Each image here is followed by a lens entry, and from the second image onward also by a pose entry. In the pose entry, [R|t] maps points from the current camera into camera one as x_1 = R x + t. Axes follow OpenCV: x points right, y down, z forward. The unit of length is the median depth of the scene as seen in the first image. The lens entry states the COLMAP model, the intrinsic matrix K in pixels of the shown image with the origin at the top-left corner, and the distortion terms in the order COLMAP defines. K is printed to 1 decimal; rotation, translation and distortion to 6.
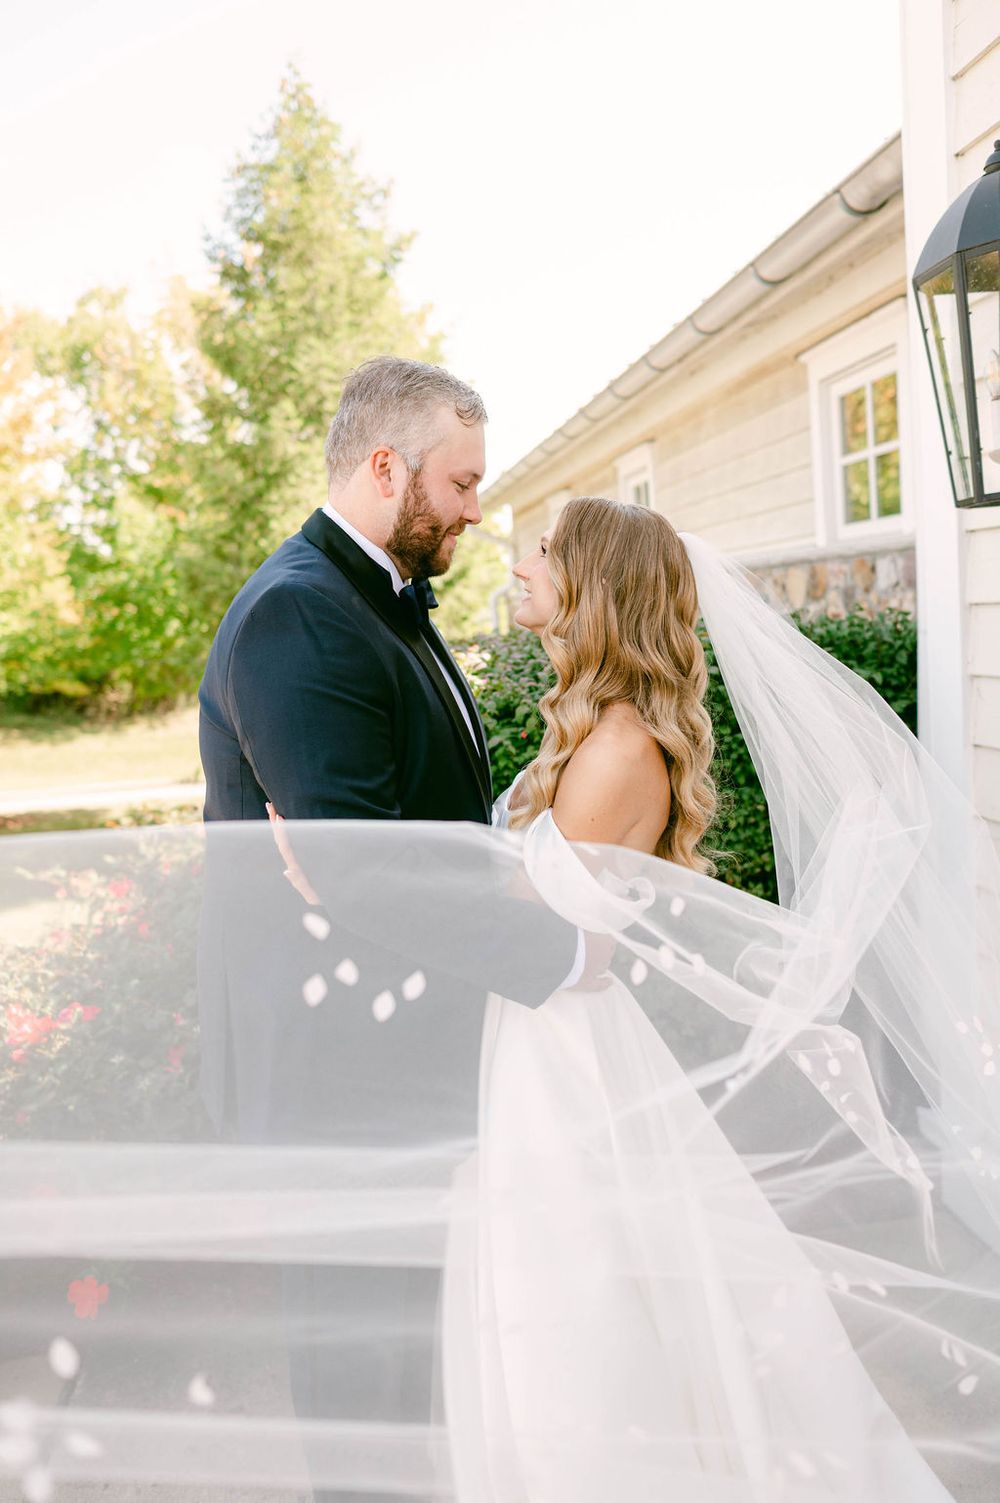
lens RADIAL K [[1206.2, 0, 504.0], [0, 1206.2, 776.3], [0, 0, 1]] dist [0.004385, 0.004116]
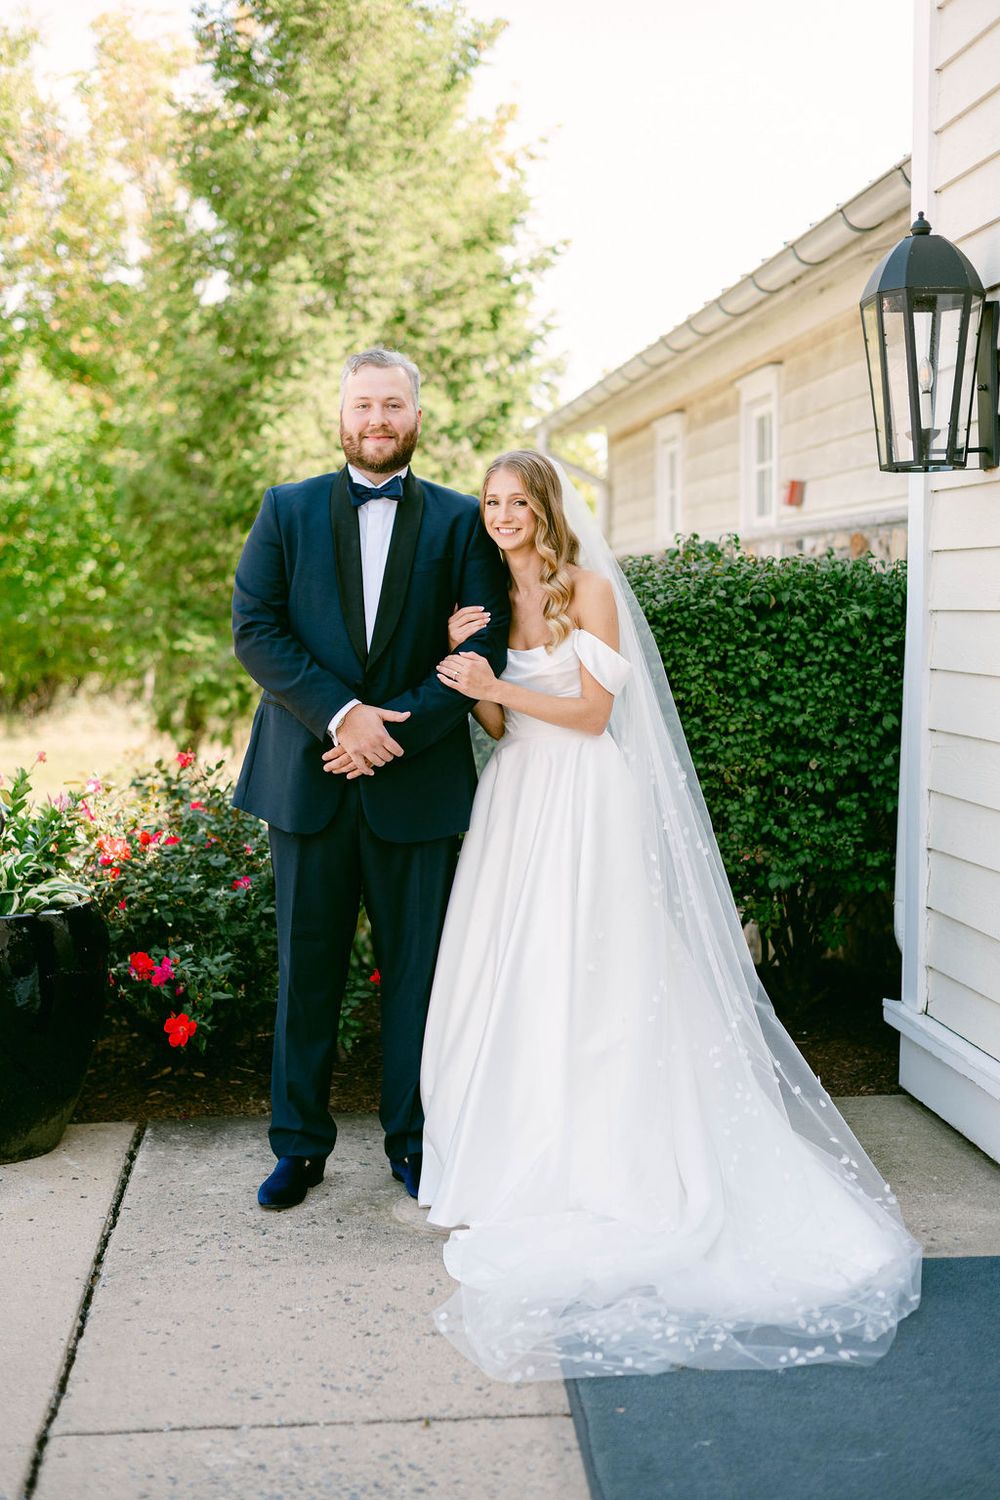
lens RADIAL K [[2138.5, 0, 496.5], [0, 2138.5, 750.0], [0, 0, 1]] dist [0.131825, 0.033442]
pose [[0.995948, 0.078196, -0.044420, 0.011757], [-0.080924, 0.994704, -0.063361, 0.042536], [0.039230, 0.066698, 0.997002, -0.215456]]
